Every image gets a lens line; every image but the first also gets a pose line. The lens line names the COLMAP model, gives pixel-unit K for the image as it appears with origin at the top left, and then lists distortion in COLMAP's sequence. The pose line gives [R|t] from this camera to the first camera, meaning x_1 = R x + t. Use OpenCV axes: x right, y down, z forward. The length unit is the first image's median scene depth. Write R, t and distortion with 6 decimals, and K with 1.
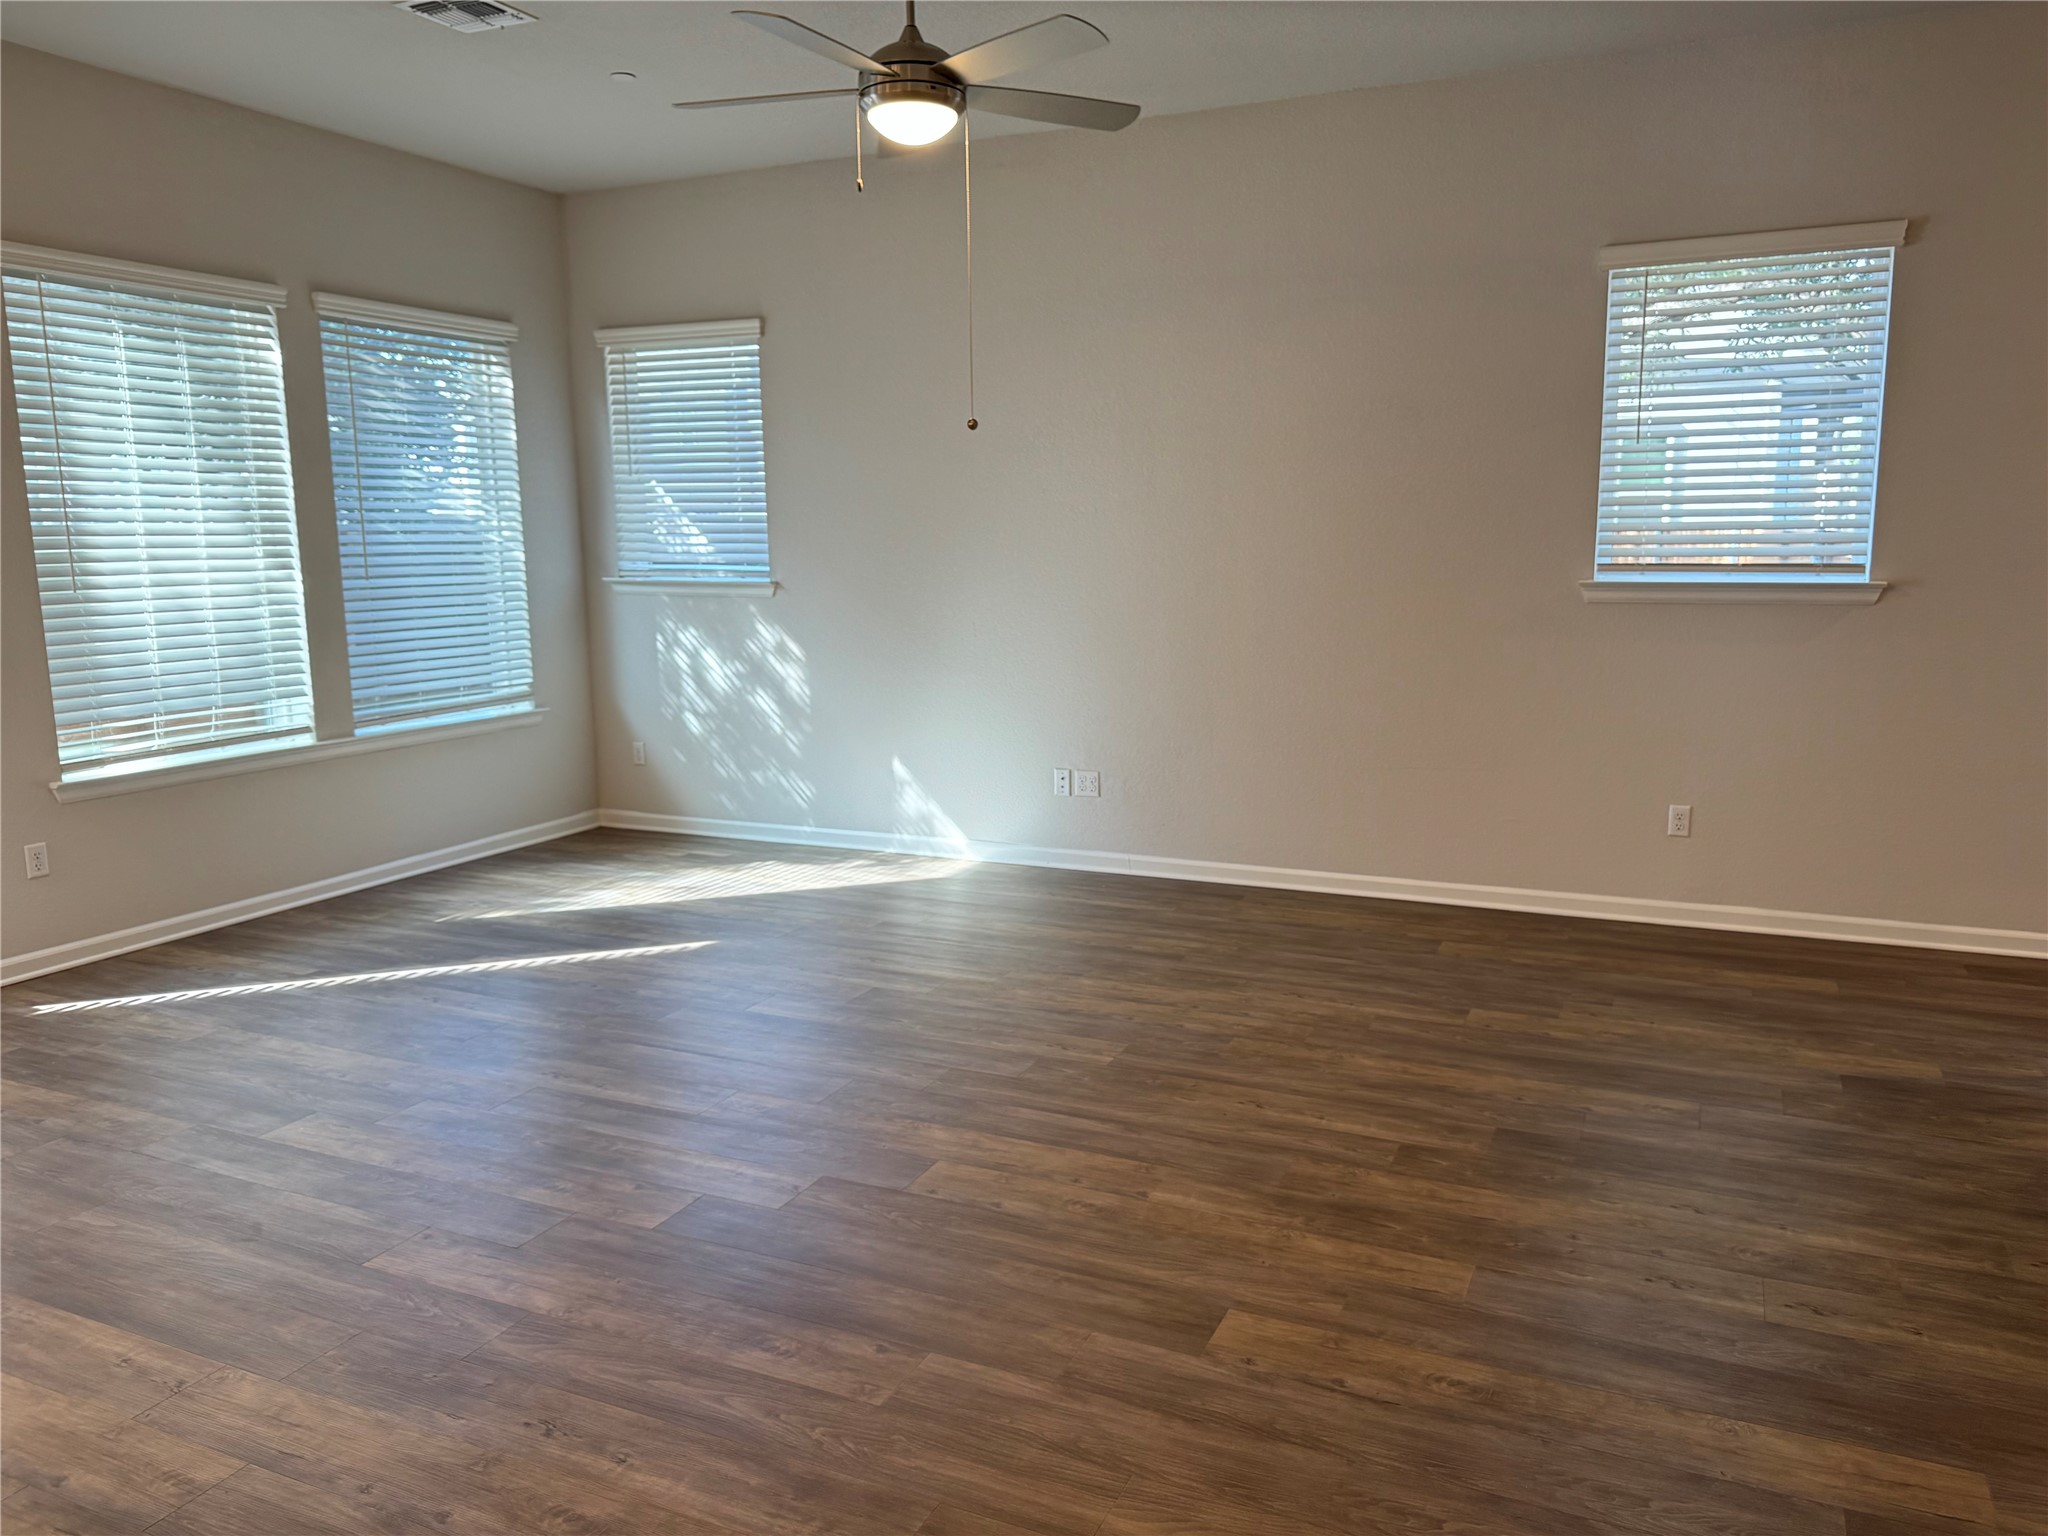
lens RADIAL K [[1483.1, 0, 1024.0], [0, 1483.1, 768.0], [0, 0, 1]] dist [0.044952, -0.056748]
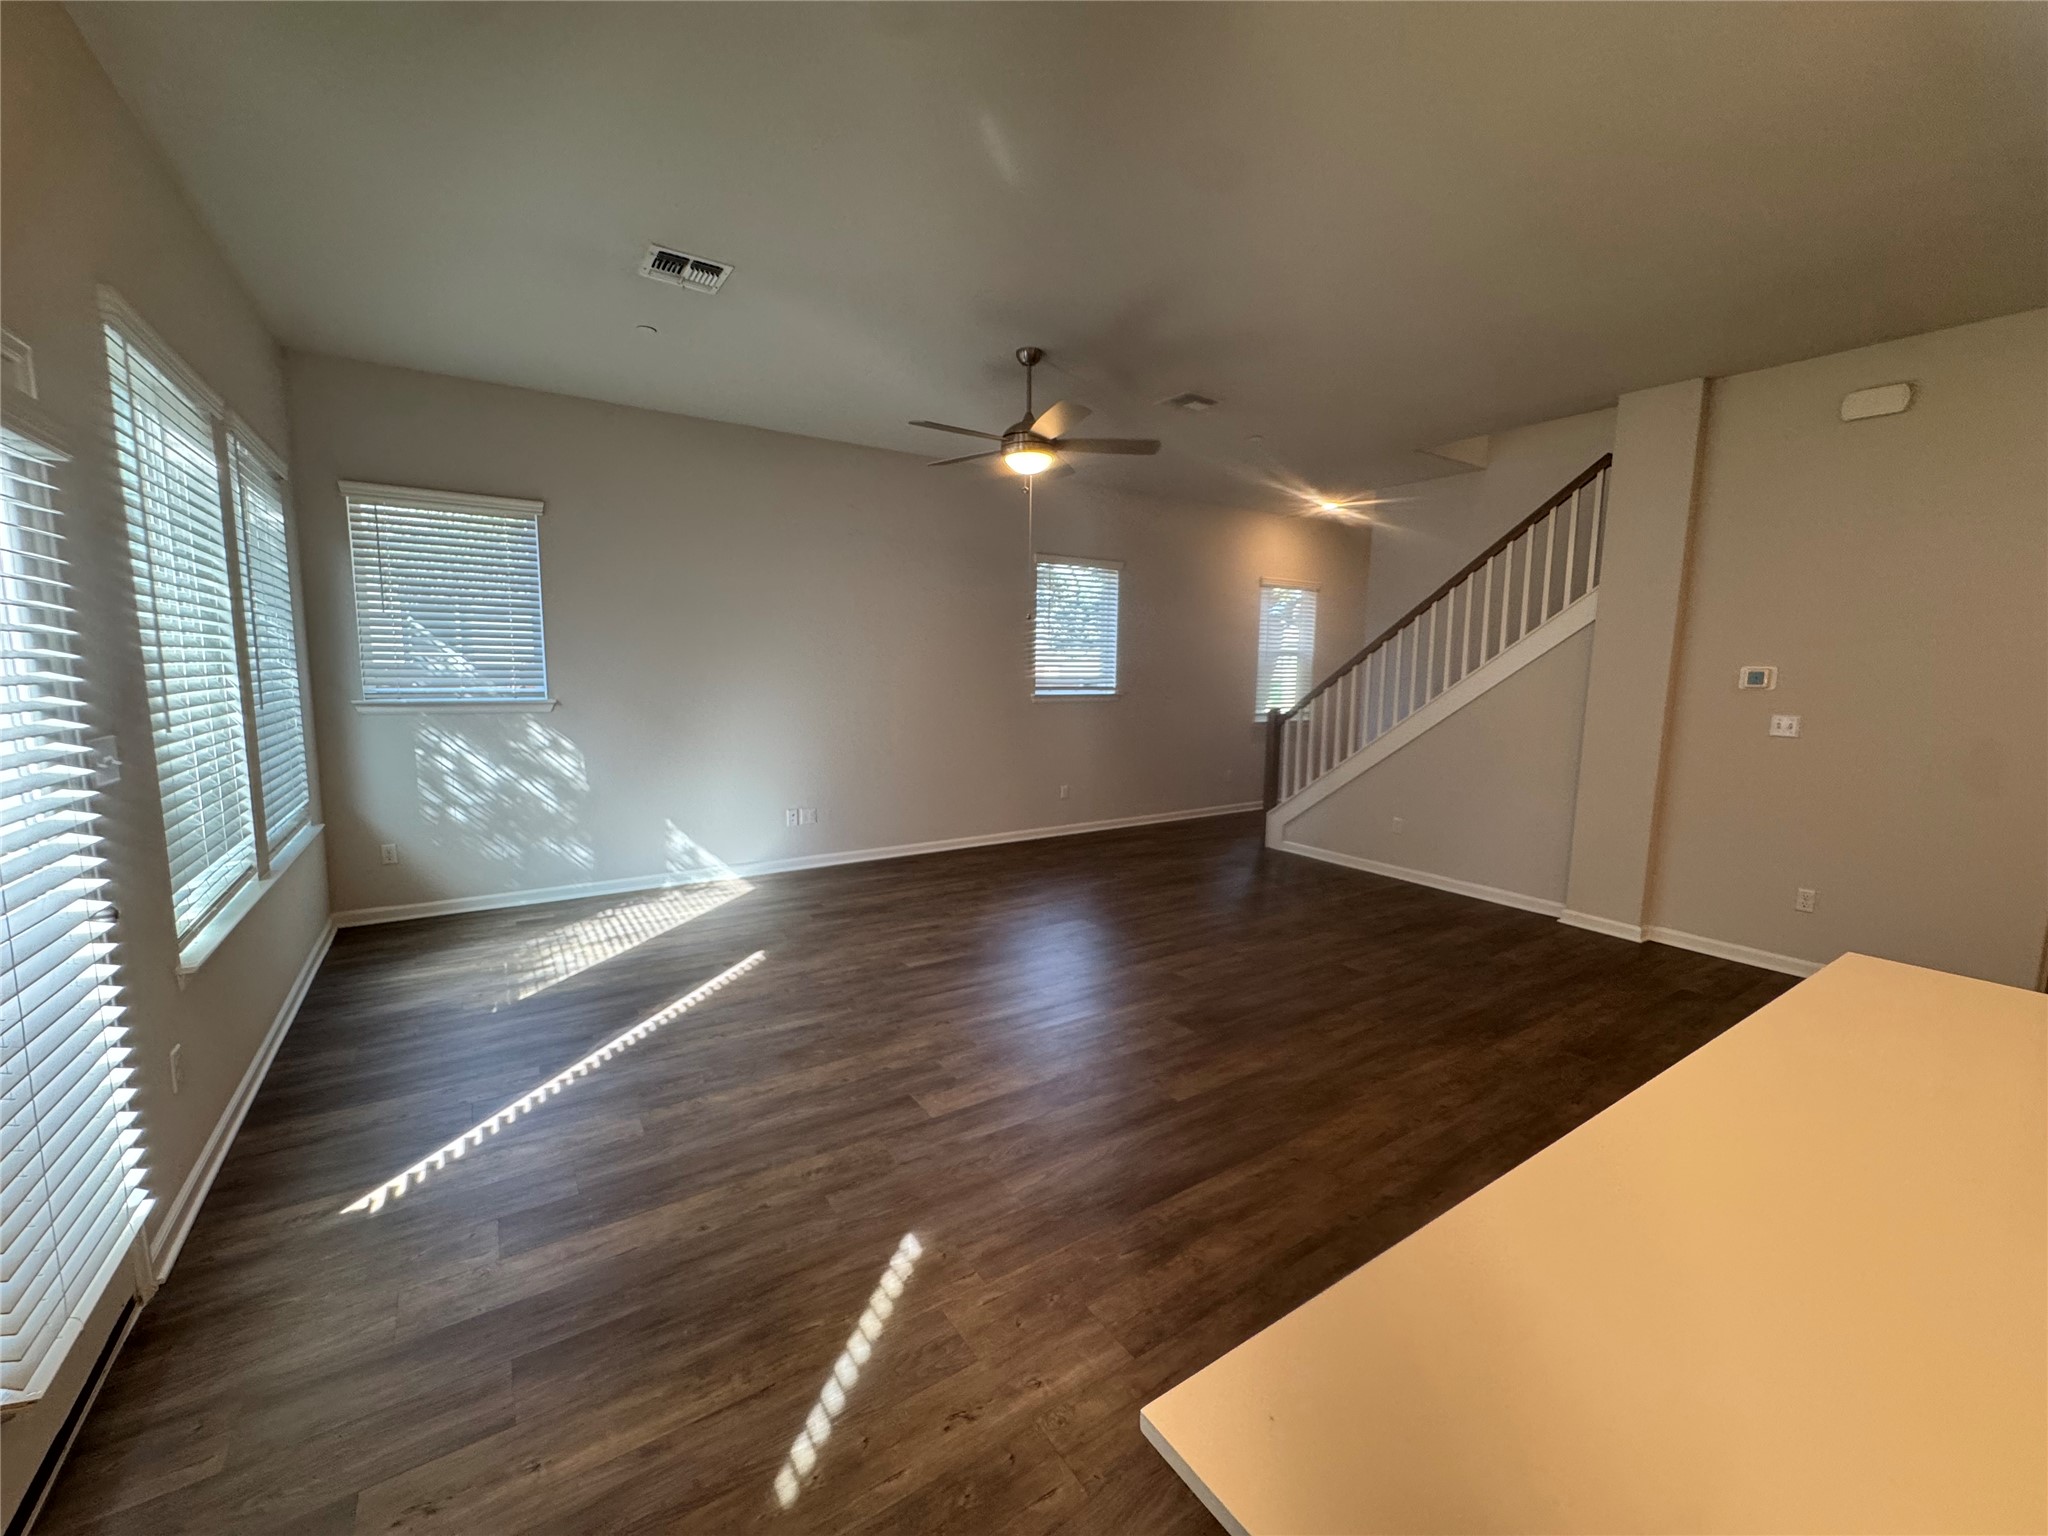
lens RADIAL K [[843.0, 0, 1031.0], [0, 843.0, 688.8], [0, 0, 1]] dist [-0.001508, -0.000104]
pose [[0.502891, -0.004453, 0.864338, -0.817299], [0.111057, 0.992031, -0.059504, -0.057987], [-0.857186, 0.125915, 0.499378, 0.364824]]
